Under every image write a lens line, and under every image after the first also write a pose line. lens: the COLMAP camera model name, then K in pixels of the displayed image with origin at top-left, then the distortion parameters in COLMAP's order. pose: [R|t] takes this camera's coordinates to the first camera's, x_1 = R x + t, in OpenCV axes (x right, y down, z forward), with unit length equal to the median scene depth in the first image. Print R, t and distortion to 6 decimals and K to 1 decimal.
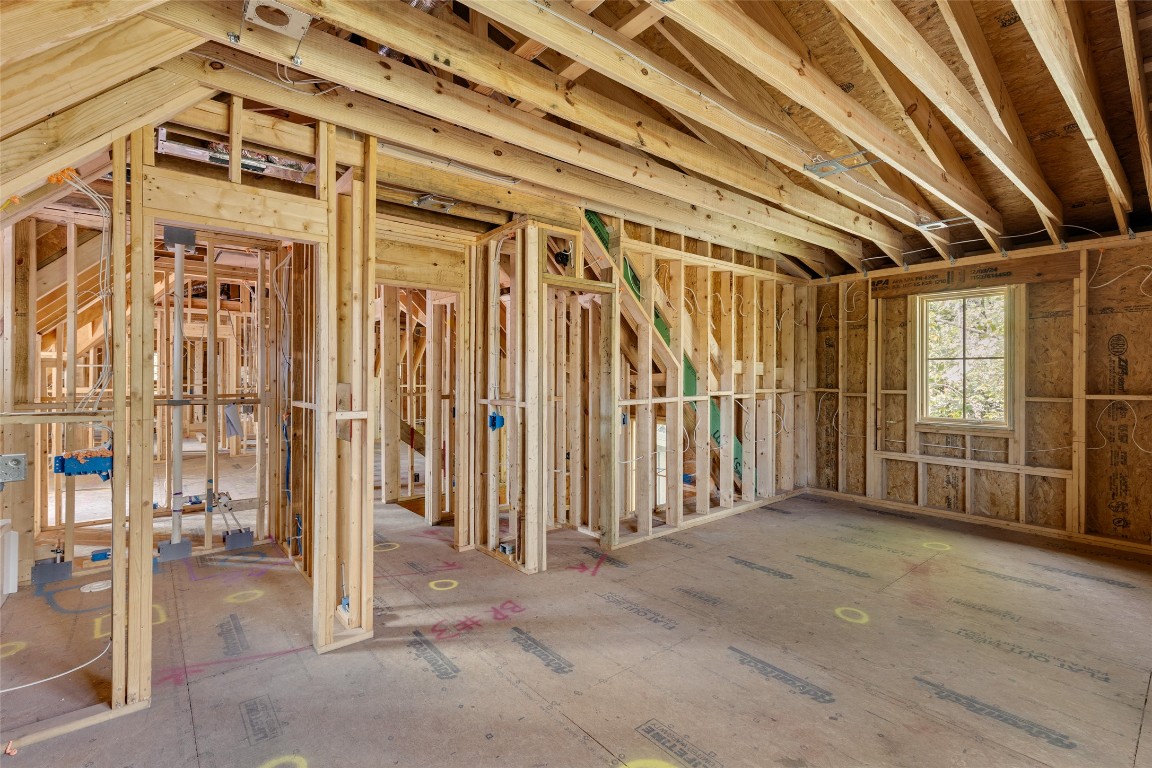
lens RADIAL K [[515.0, 0, 572.6], [0, 515.0, 377.3], [0, 0, 1]] dist [0.004971, -0.000275]
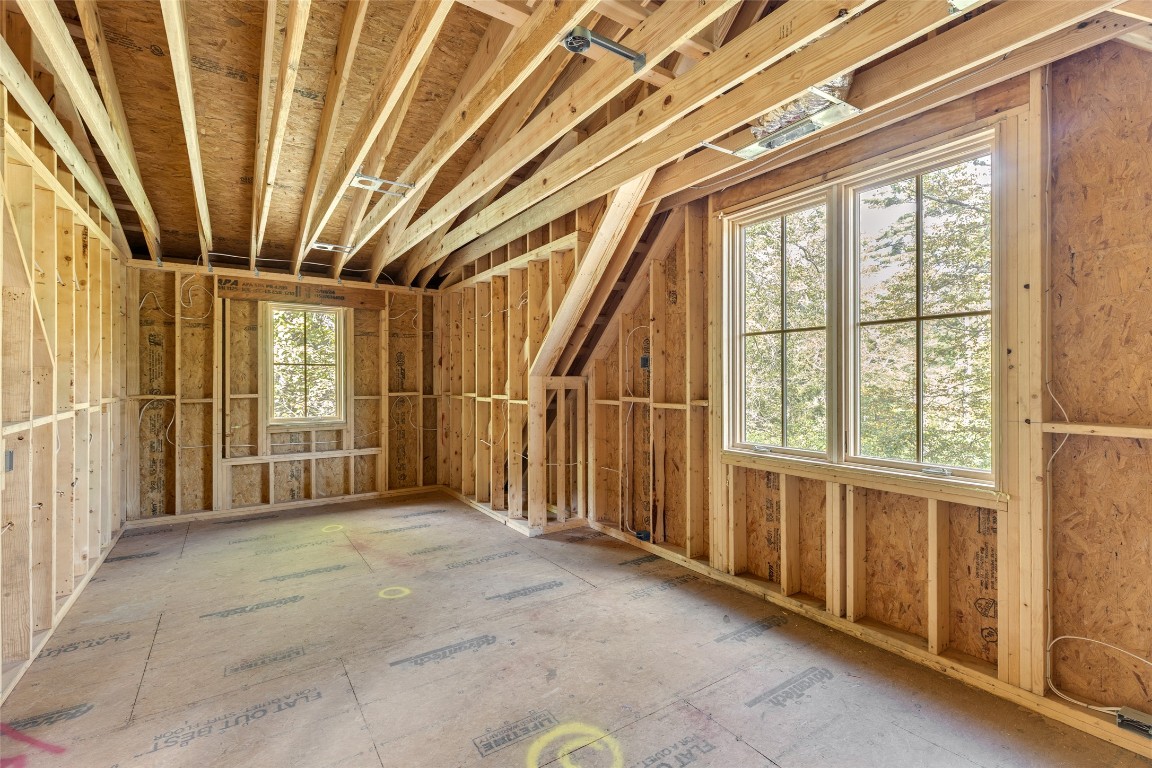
lens RADIAL K [[515.0, 0, 573.6], [0, 515.0, 381.4], [0, 0, 1]] dist [0.004971, -0.000275]
pose [[0.099153, -0.003927, 0.995064, -0.377480], [0.003352, 0.999988, 0.003612, -0.001517], [-0.995067, 0.002978, 0.099165, 0.352600]]
